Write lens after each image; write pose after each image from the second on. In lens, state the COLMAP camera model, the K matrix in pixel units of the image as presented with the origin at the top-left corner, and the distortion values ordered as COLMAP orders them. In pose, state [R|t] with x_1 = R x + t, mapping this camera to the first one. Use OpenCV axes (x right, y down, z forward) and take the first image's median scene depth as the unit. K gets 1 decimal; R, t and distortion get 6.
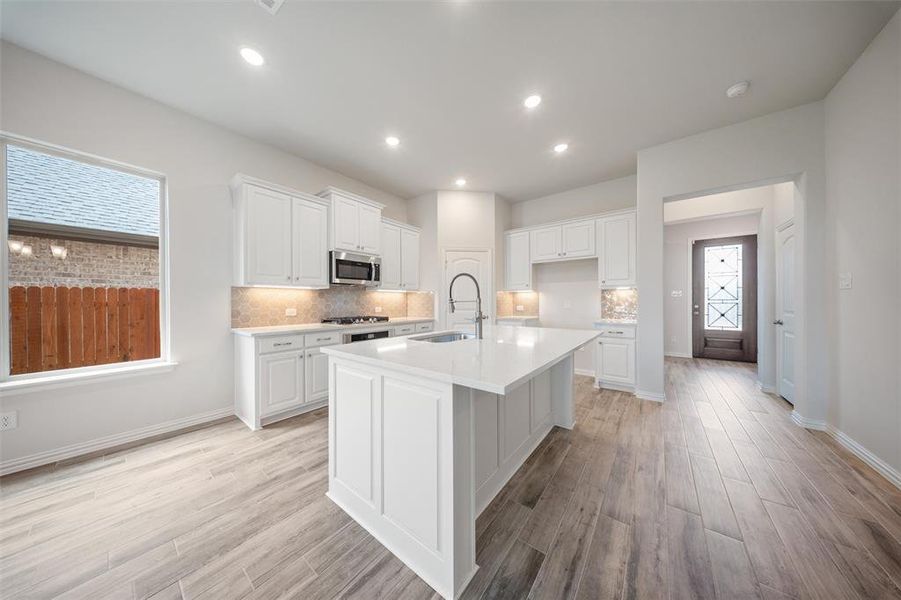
lens RADIAL K [[265.3, 0, 444.3], [0, 265.3, 302.1], [0, 0, 1]] dist [-0.002388, -0.000141]
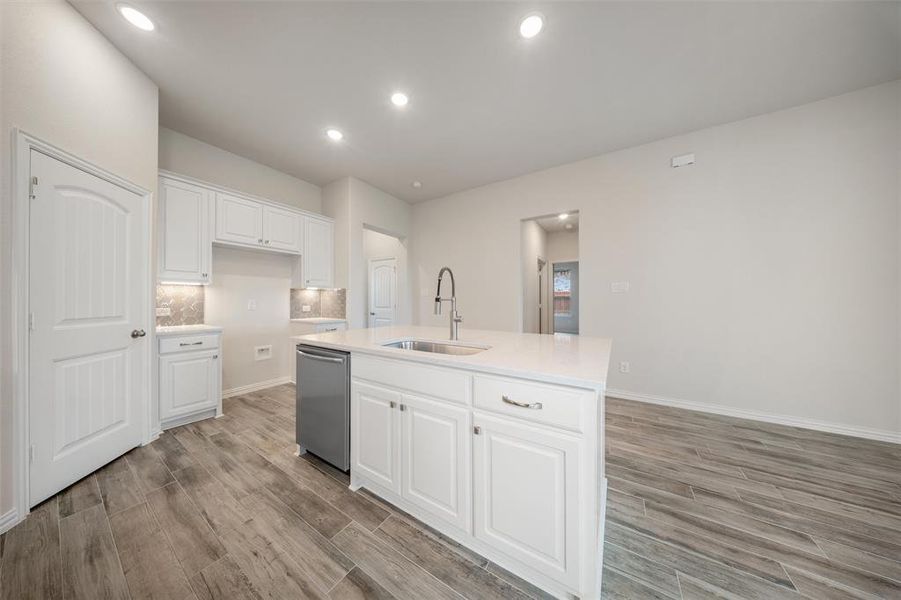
lens RADIAL K [[265.8, 0, 441.8], [0, 265.8, 298.8], [0, 0, 1]] dist [-0.005463, -0.000151]
pose [[-0.083992, 0.013240, 0.996378, -0.453219], [0.001471, 0.999912, -0.013163, 0.003027], [-0.996465, 0.000360, -0.084004, 0.630977]]
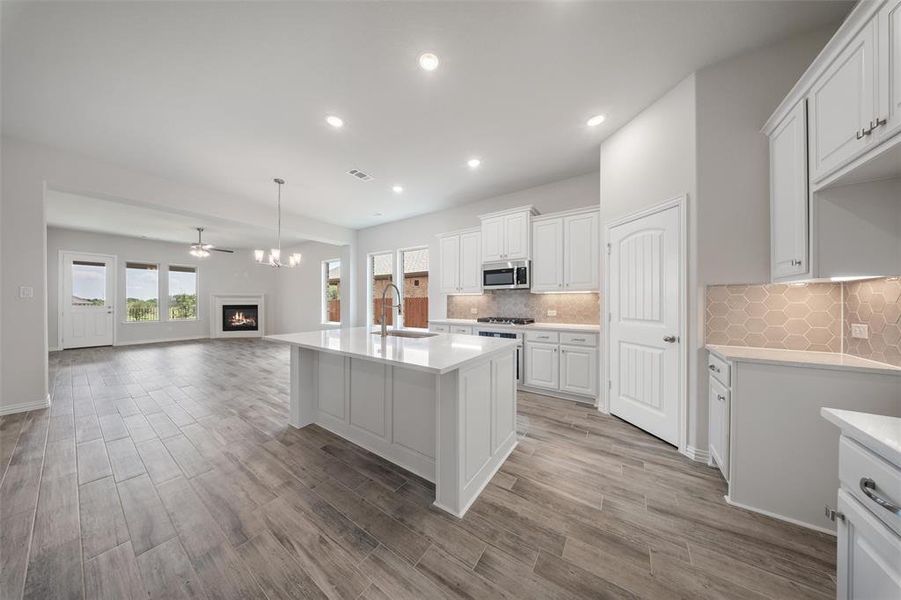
lens RADIAL K [[265.3, 0, 444.3], [0, 265.3, 302.1], [0, 0, 1]] dist [-0.002388, -0.000141]
pose [[0.068394, 0.006406, -0.997638, 0.784002], [-0.000693, 0.999979, 0.006374, -0.018543], [0.997658, 0.000255, 0.068397, 0.675500]]
